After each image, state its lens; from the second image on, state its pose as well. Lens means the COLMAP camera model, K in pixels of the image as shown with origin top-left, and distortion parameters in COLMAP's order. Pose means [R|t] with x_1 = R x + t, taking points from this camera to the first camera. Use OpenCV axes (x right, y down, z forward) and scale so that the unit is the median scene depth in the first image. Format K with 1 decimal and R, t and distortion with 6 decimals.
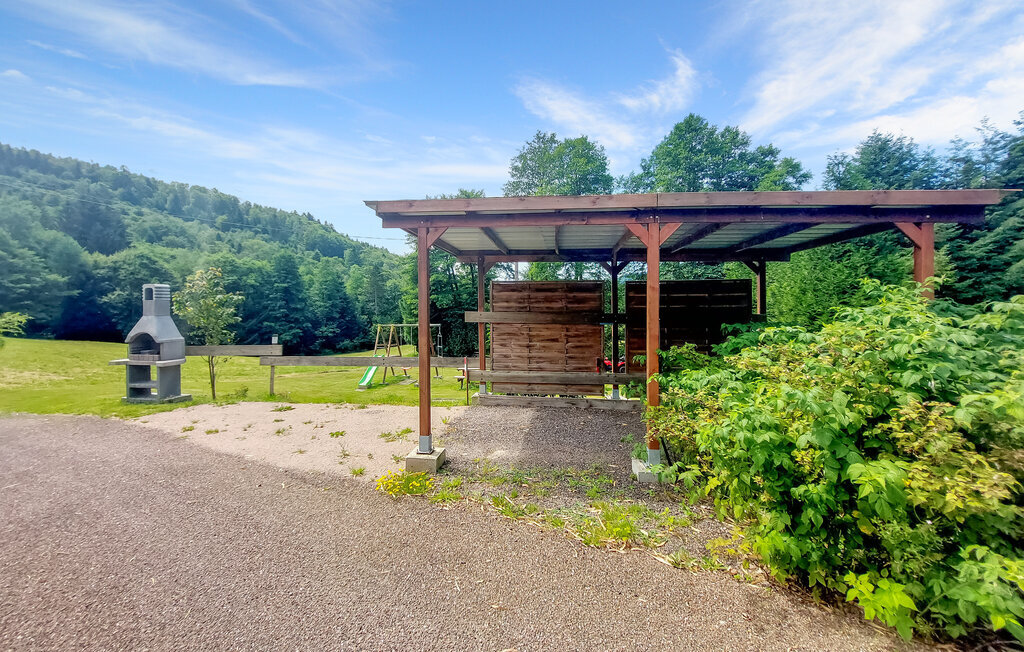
lens RADIAL K [[424.1, 0, 514.4], [0, 424.1, 291.4], [0, 0, 1]] dist [-0.009180, -0.000208]
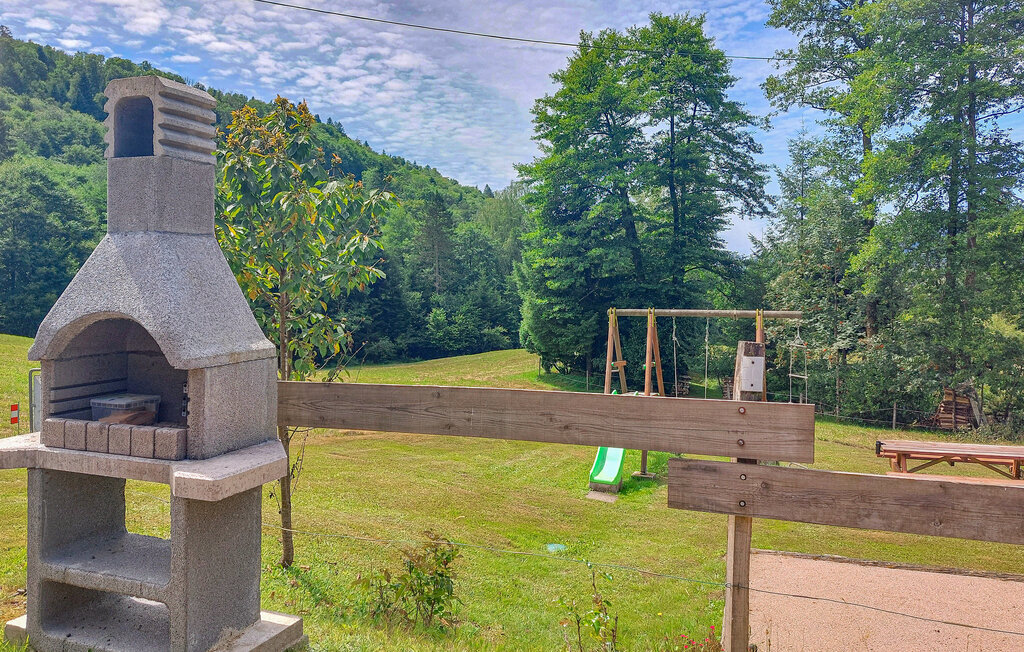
lens RADIAL K [[806.0, 0, 506.8], [0, 806.0, 254.2], [0, 0, 1]] dist [0.005146, 0.005130]
pose [[0.982044, 0.011464, -0.188305, -0.071237], [-0.010993, 0.999933, 0.003549, 0.007640], [0.188333, -0.001415, 0.982104, 0.075661]]
